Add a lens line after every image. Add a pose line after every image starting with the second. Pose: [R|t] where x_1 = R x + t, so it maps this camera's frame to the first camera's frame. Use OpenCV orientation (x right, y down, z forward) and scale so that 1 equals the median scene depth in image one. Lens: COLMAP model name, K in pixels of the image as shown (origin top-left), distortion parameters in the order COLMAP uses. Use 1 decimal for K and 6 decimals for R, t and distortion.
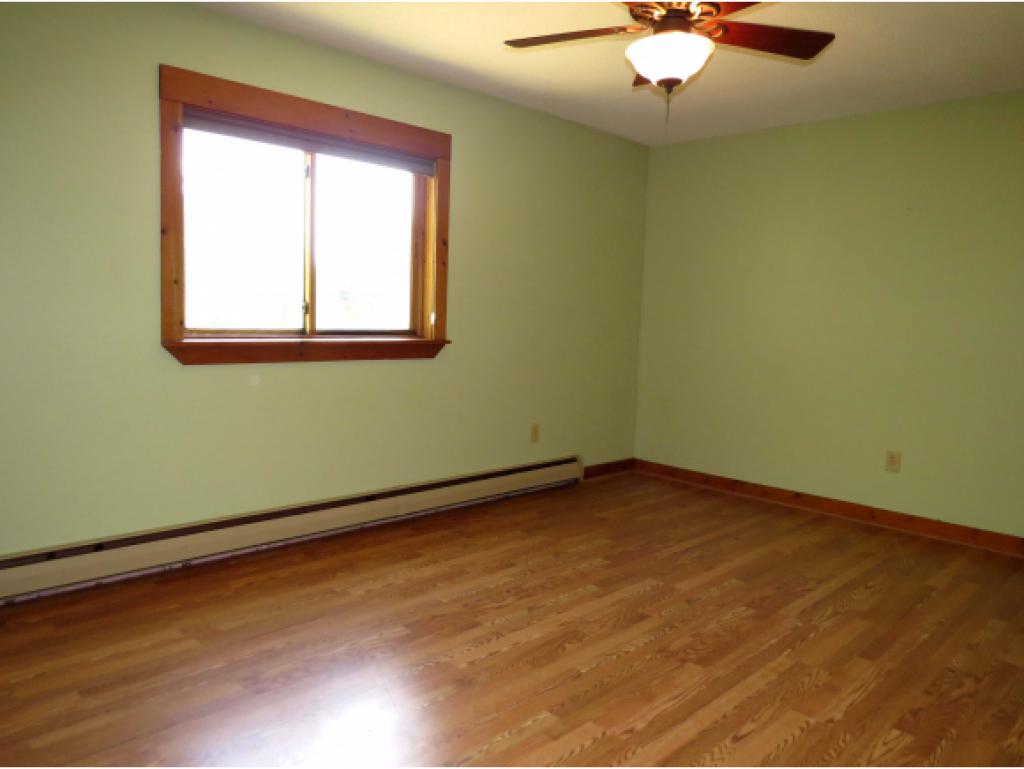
lens RADIAL K [[732.8, 0, 511.8], [0, 732.8, 382.4], [0, 0, 1]] dist [-0.017036, -0.001310]
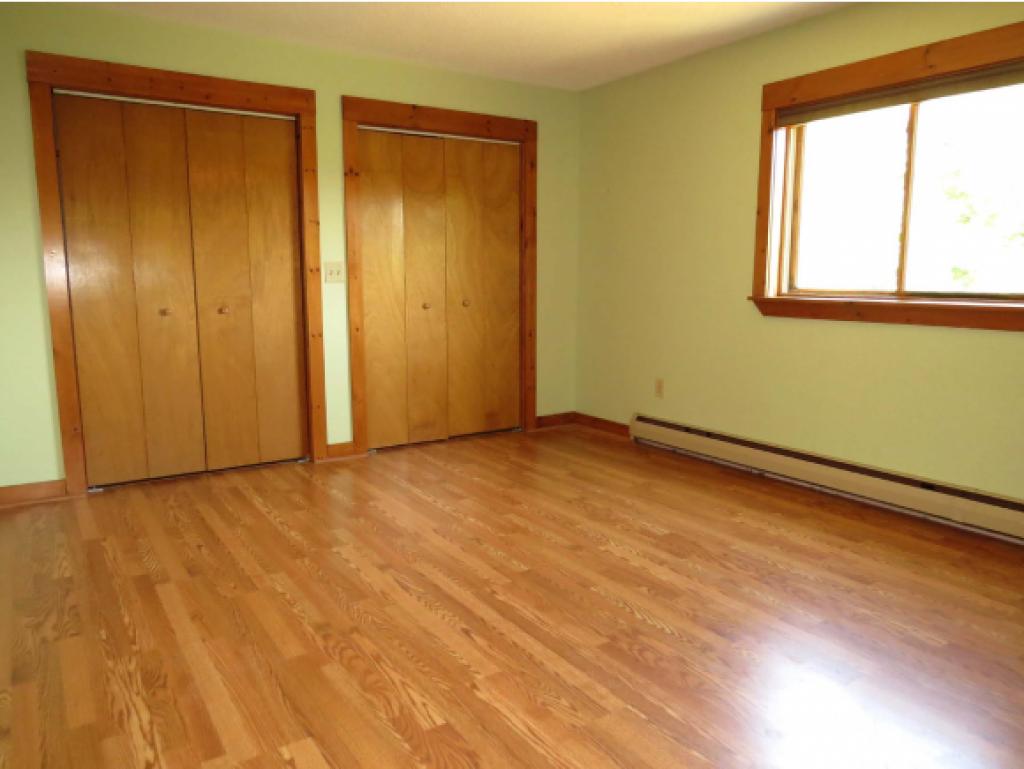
lens RADIAL K [[732.8, 0, 512.1], [0, 732.8, 384.6], [0, 0, 1]] dist [-0.017036, -0.001310]
pose [[-0.187462, 0.113248, -0.975722, 0.900765], [-0.103730, 0.985495, 0.134312, -0.031832], [0.976779, 0.126390, -0.172996, 0.805790]]
